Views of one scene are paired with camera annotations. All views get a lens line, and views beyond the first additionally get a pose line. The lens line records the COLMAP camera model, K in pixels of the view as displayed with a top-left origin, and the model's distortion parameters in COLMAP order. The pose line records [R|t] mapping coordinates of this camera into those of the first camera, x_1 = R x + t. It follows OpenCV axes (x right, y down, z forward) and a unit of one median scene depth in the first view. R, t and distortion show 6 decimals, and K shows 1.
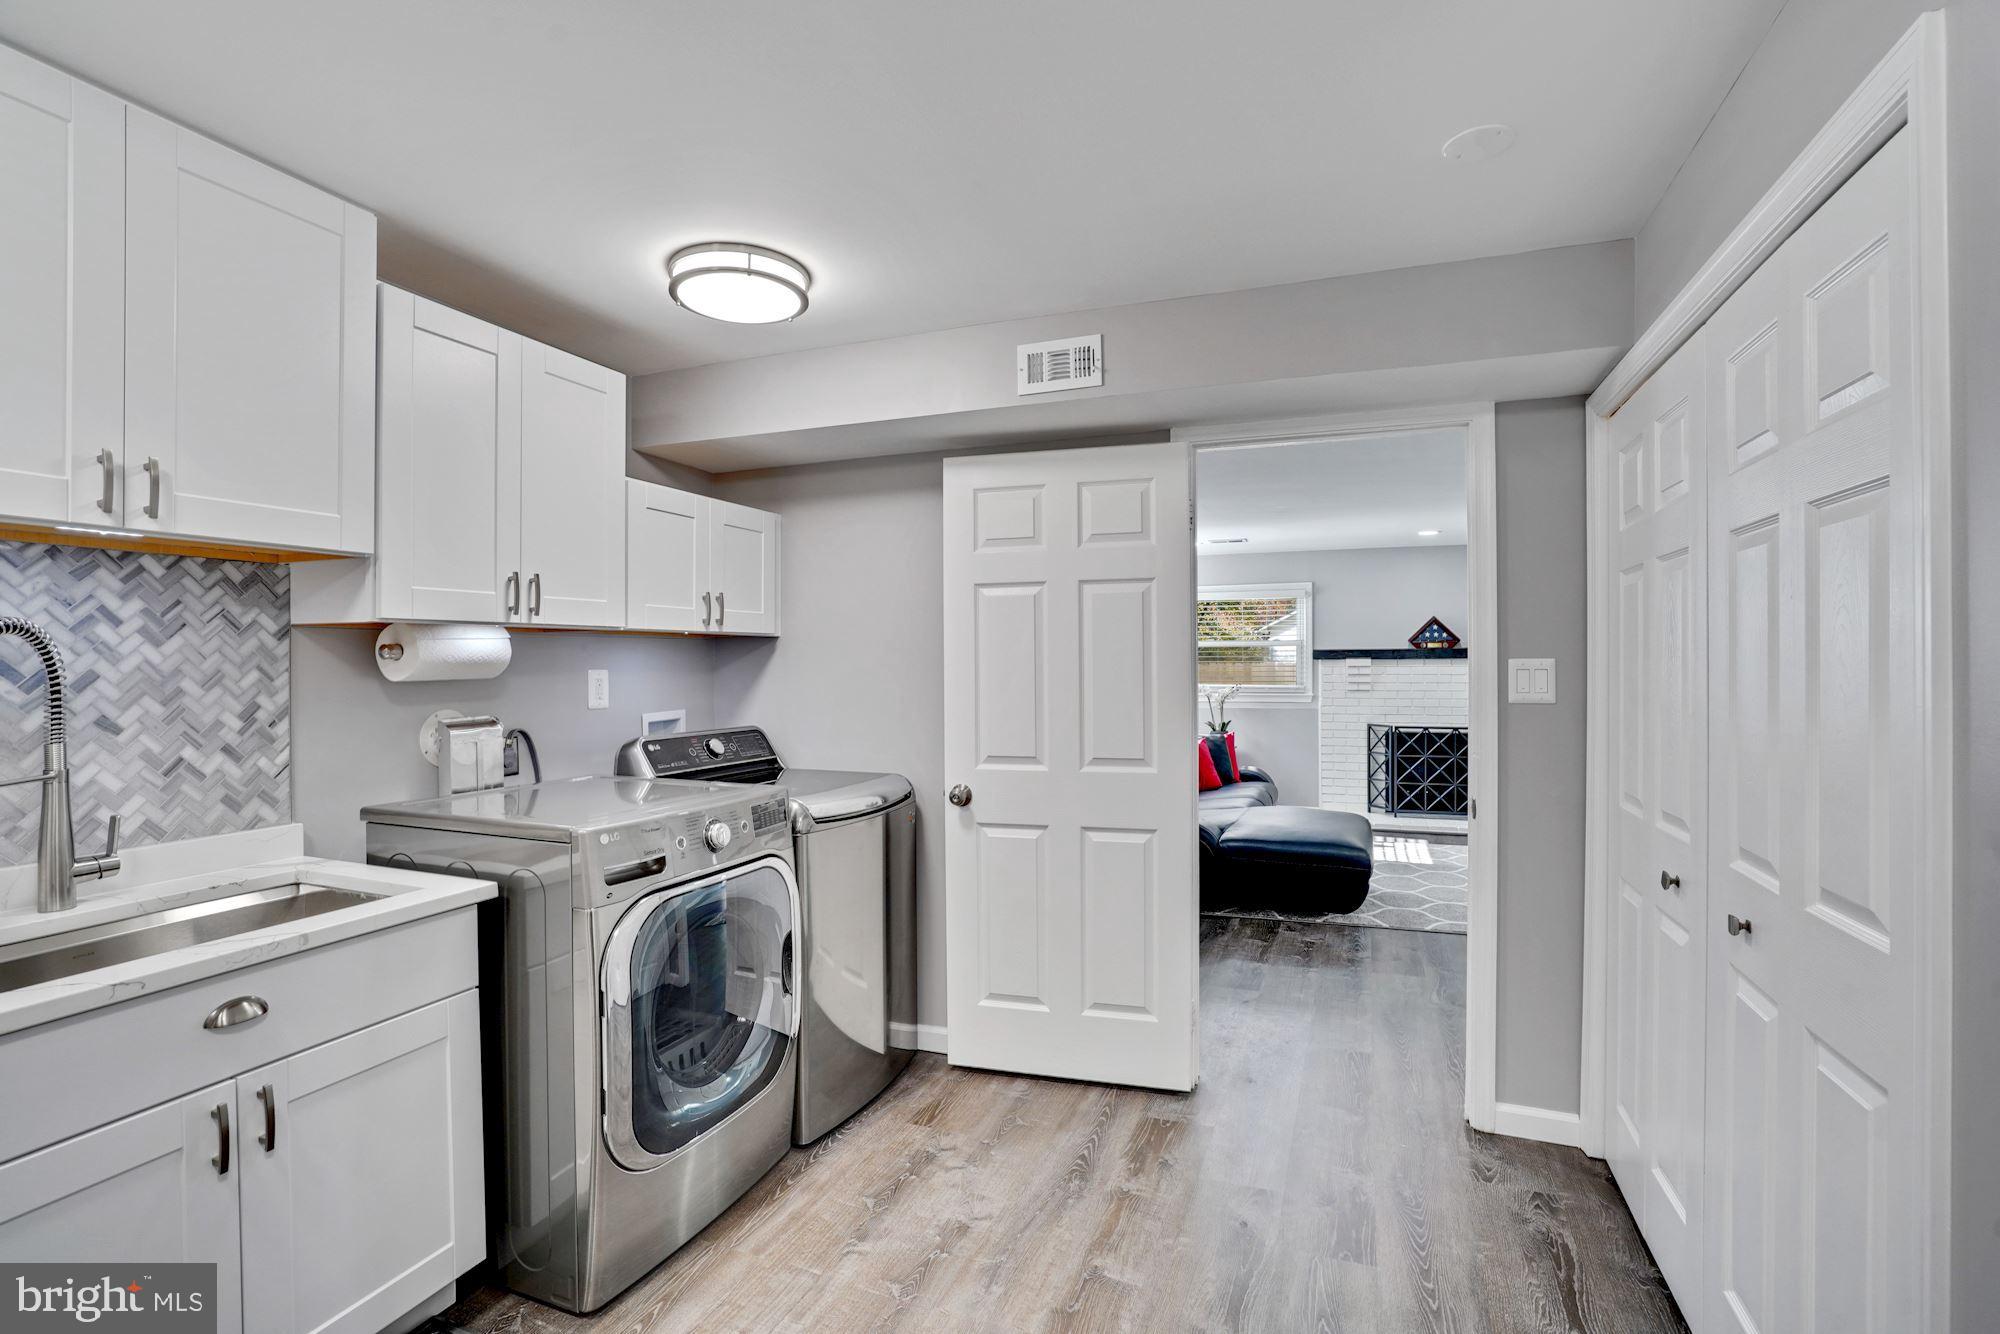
lens RADIAL K [[916.4, 0, 998.2], [0, 916.4, 659.1], [0, 0, 1]] dist [-0.047261, 0.023671]
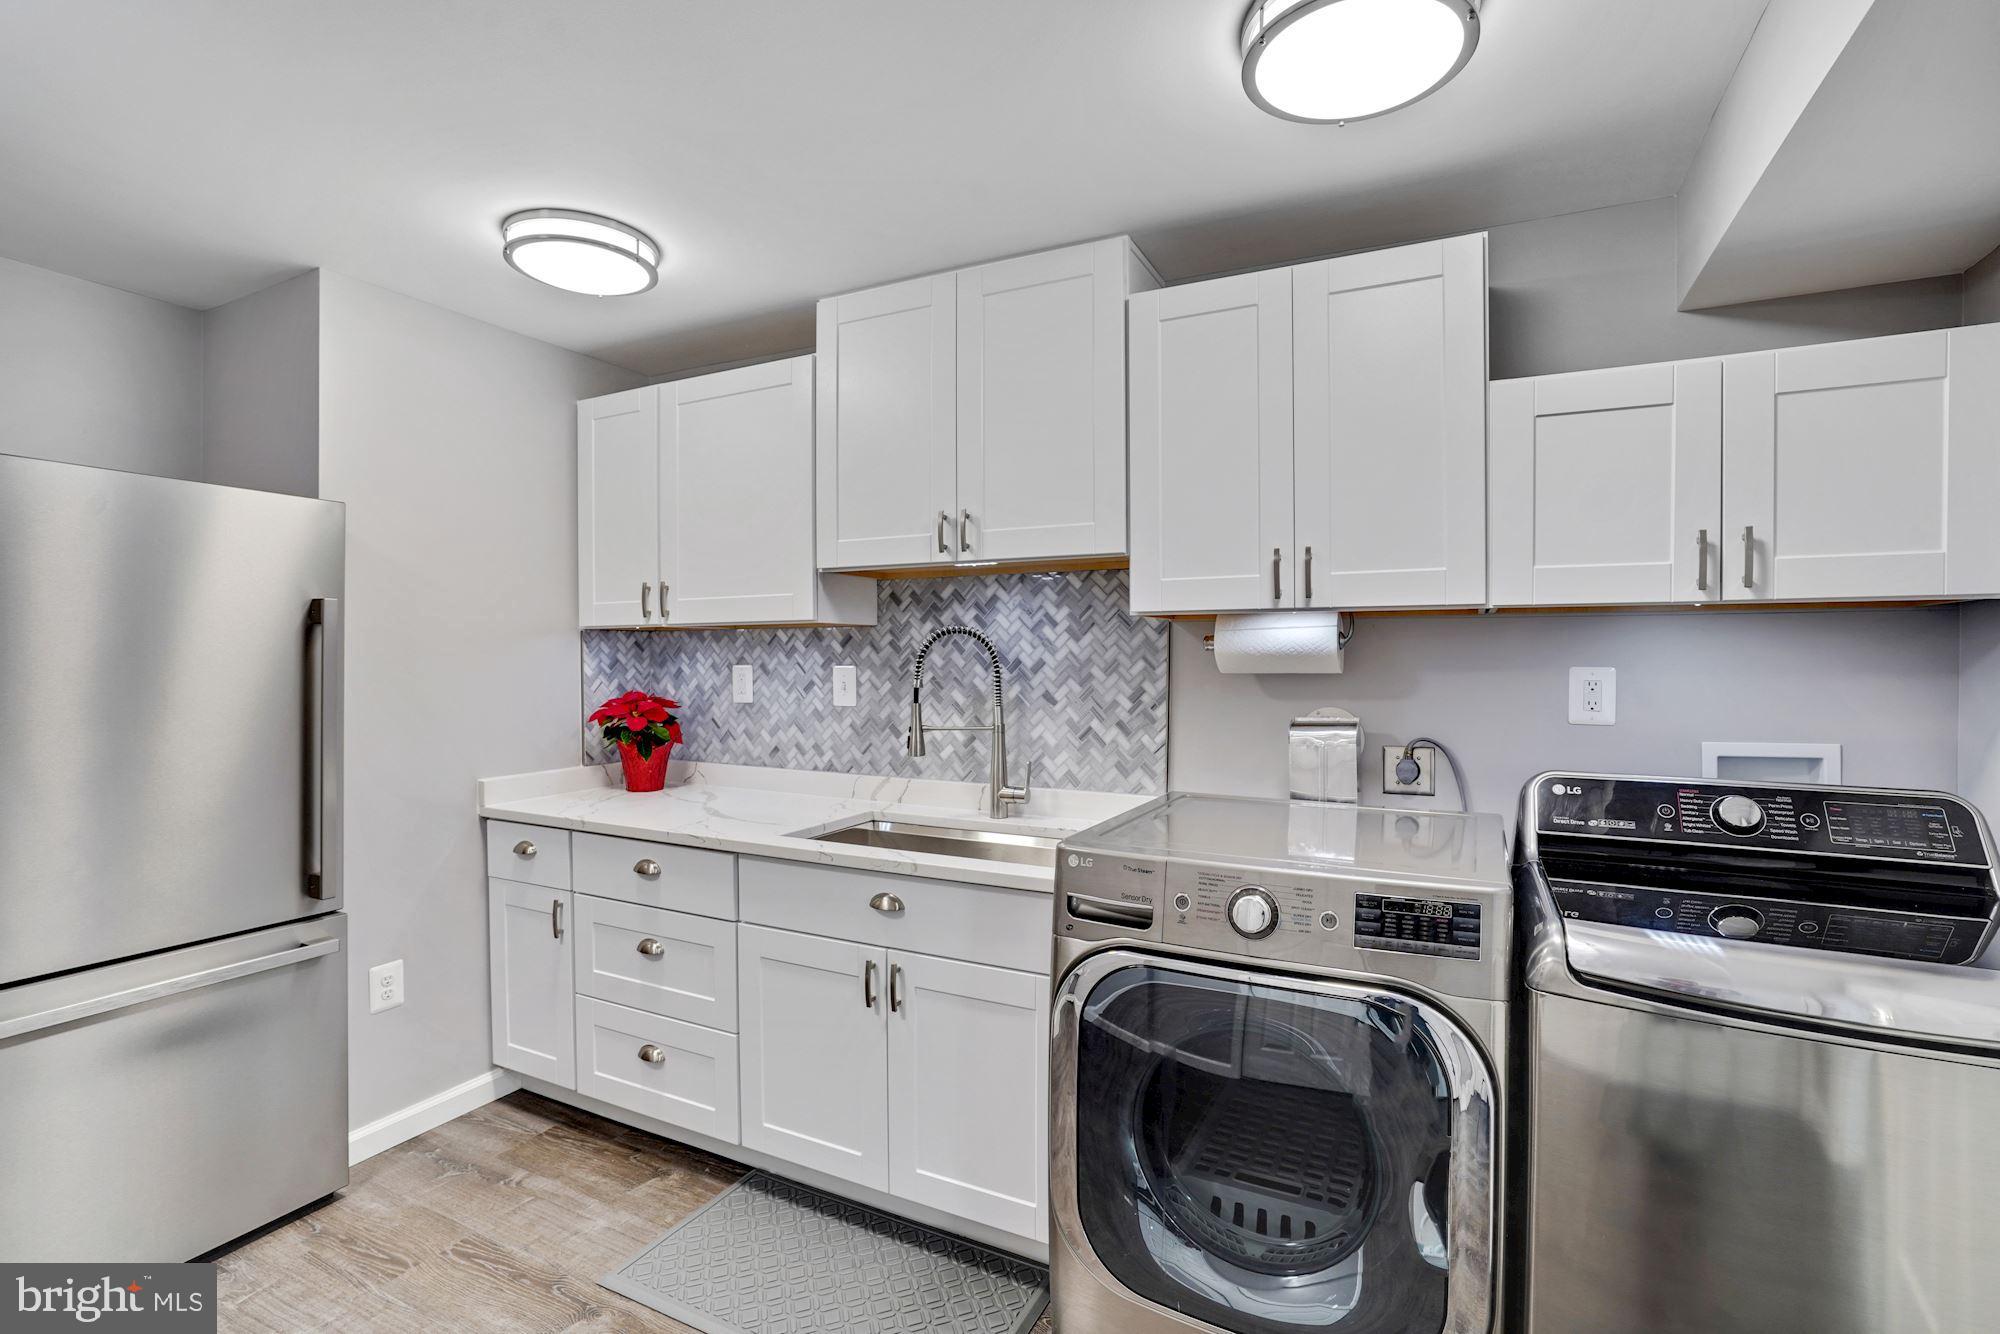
lens RADIAL K [[941.2, 0, 1001.6], [0, 941.2, 656.4], [0, 0, 1]] dist [-0.052910, 0.025193]
pose [[-0.099744, 0.005257, -0.994999, 0.437567], [0.000669, 0.999986, 0.005216, 0.000941], [0.995013, -0.000145, -0.099746, 0.986163]]
